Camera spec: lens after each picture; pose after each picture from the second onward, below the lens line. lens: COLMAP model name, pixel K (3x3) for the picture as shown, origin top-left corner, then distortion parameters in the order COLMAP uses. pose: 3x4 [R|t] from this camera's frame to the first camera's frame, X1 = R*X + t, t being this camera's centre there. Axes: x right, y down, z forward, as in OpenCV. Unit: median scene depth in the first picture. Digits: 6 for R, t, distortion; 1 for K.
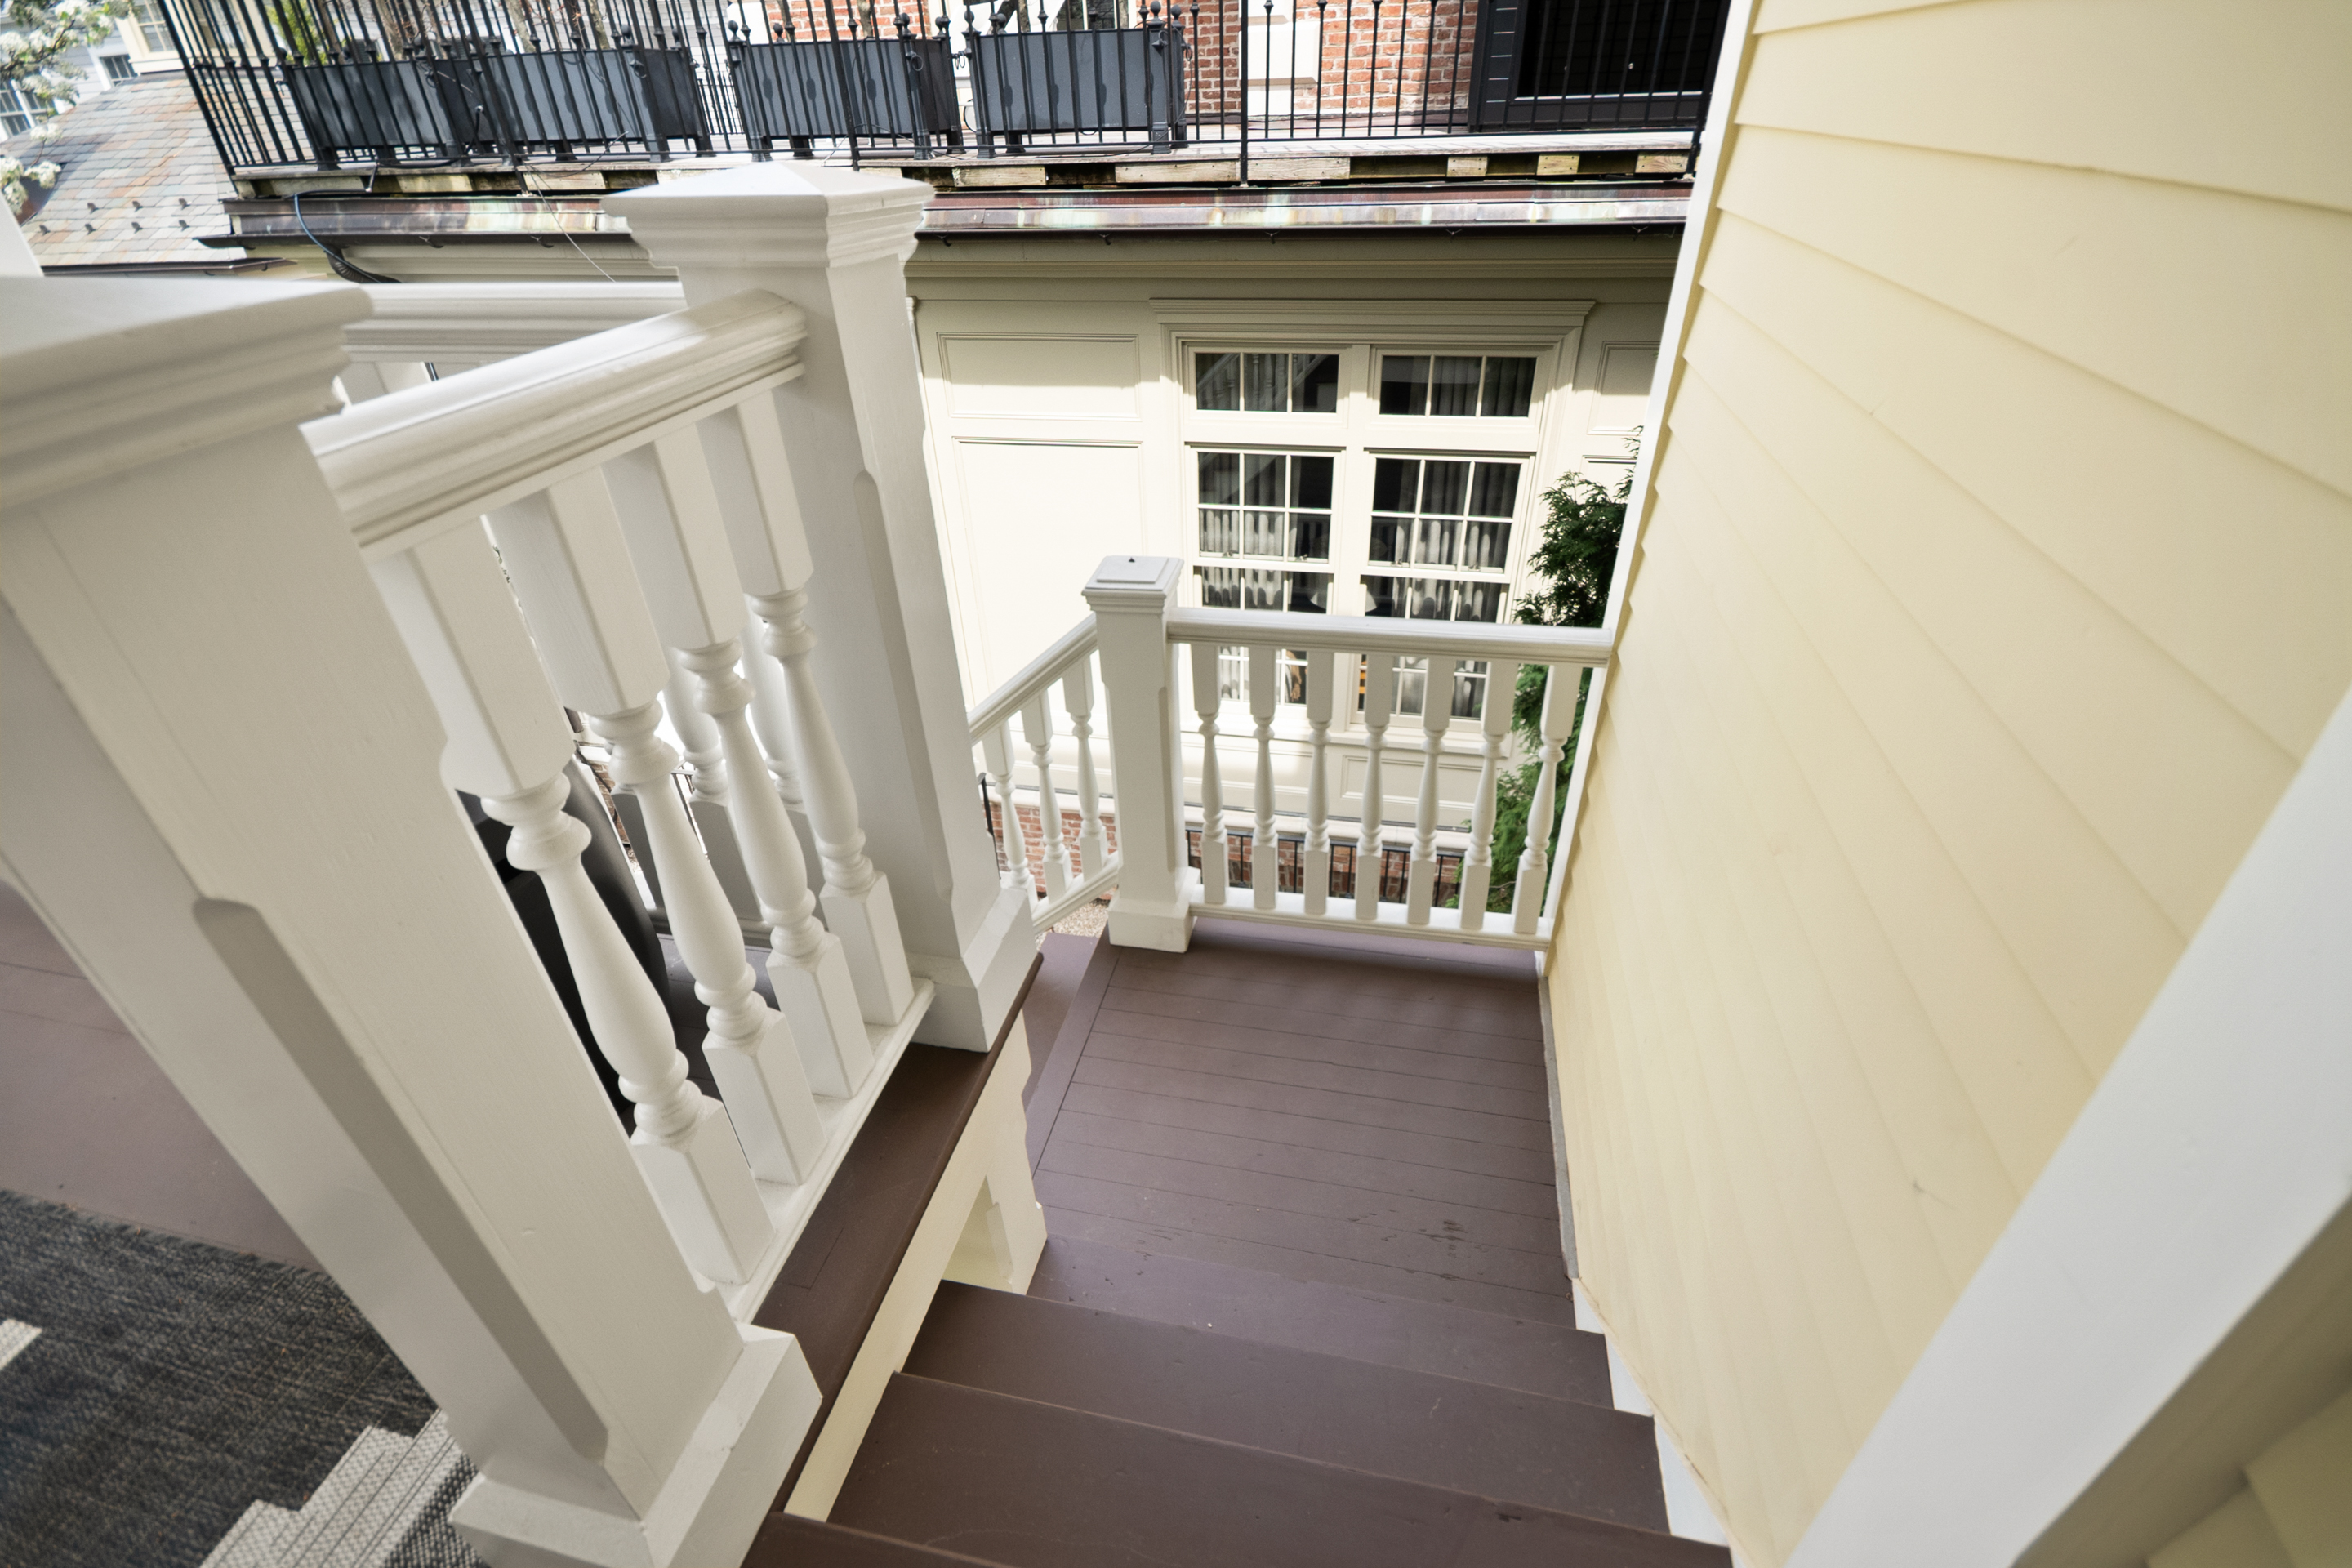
lens RADIAL K [[1033.0, 0, 1171.1], [0, 1033.0, 782.5], [0, 0, 1]] dist [0.011079, -0.002470]
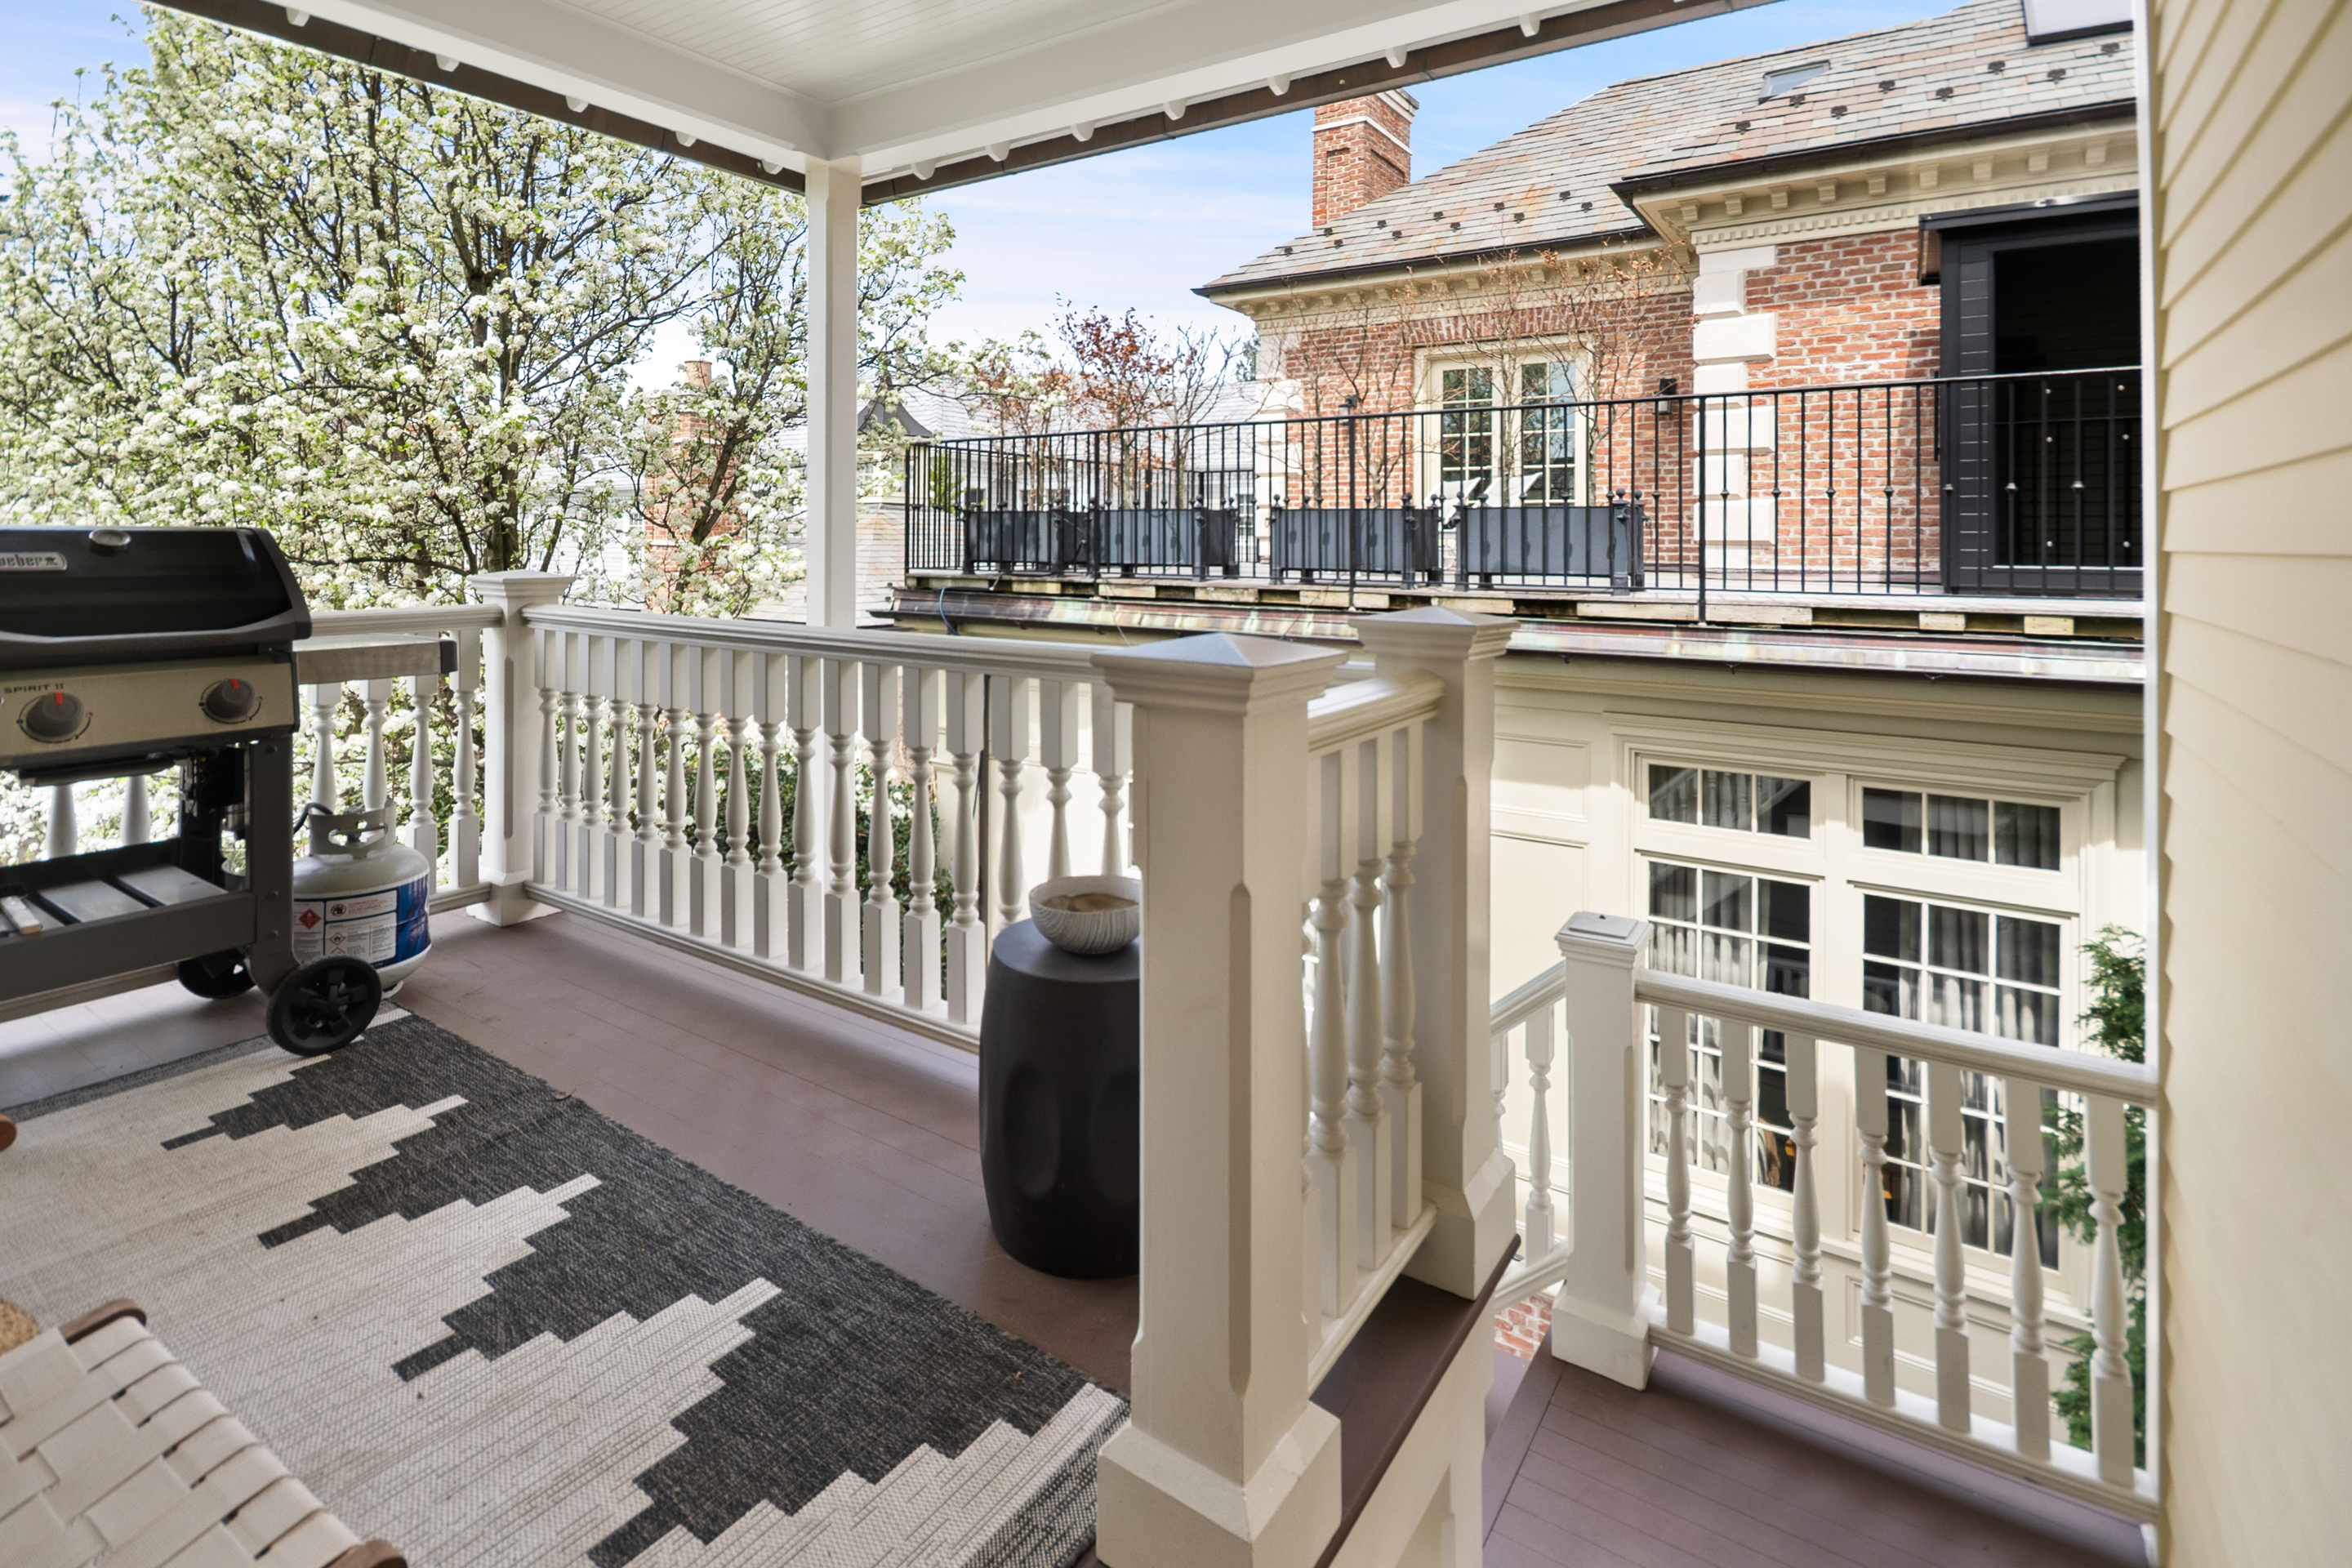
lens RADIAL K [[1125.5, 0, 1153.4], [0, 1125.5, 541.4], [0, 0, 1]] dist [-0.010021, 0.001382]
pose [[0.925227, 0.033621, -0.377921, -0.020442], [-0.234292, 0.834096, -0.499390, 0.077764], [0.298433, 0.550593, 0.779606, -0.142613]]
